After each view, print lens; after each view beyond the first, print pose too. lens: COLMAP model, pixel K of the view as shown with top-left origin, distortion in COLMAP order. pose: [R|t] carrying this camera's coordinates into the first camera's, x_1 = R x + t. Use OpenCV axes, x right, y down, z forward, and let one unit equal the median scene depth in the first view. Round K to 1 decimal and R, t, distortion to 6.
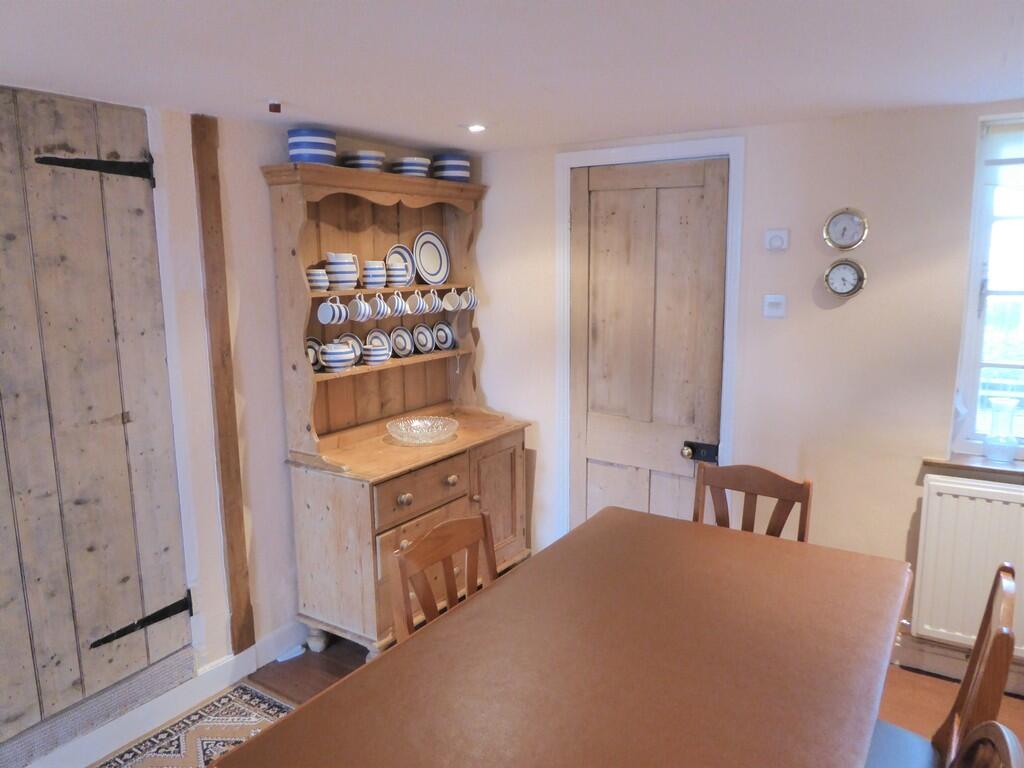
lens RADIAL K [[732.3, 0, 515.7], [0, 732.3, 380.0], [0, 0, 1]] dist [-0.013663, -0.000843]
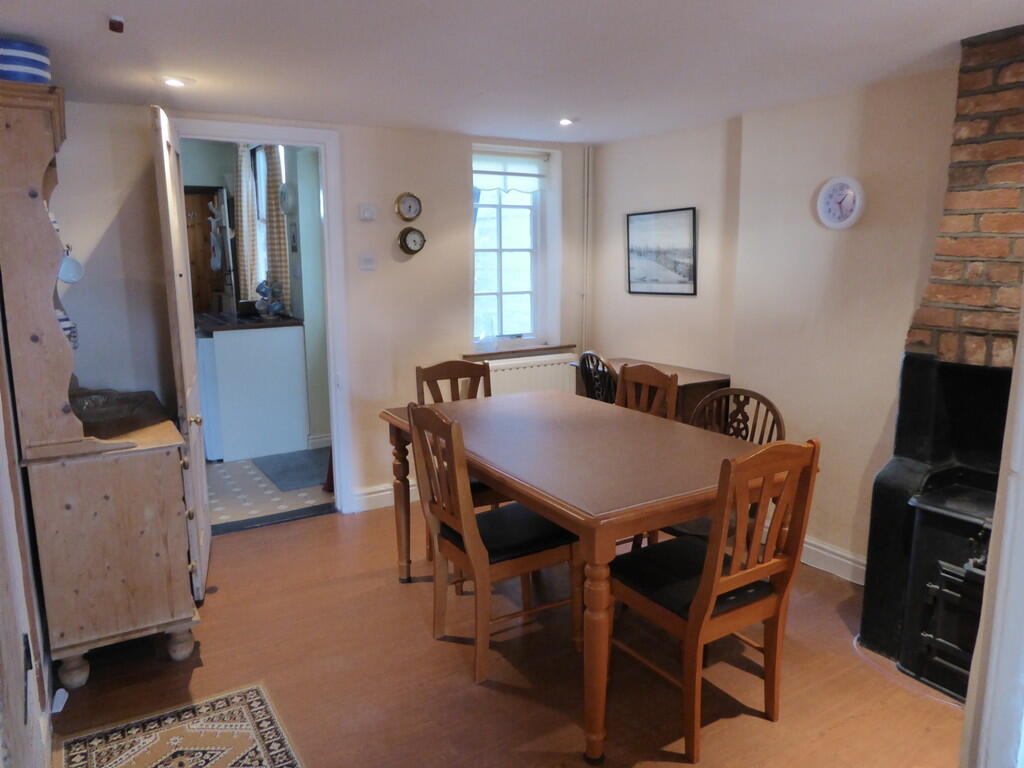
lens RADIAL K [[732.3, 0, 515.7], [0, 732.3, 380.0], [0, 0, 1]] dist [-0.013663, -0.000843]
pose [[0.437170, -0.146854, 0.887308, -0.814273], [0.153056, 0.984336, 0.087502, 0.039893], [-0.886260, 0.097555, 0.452799, 0.181093]]
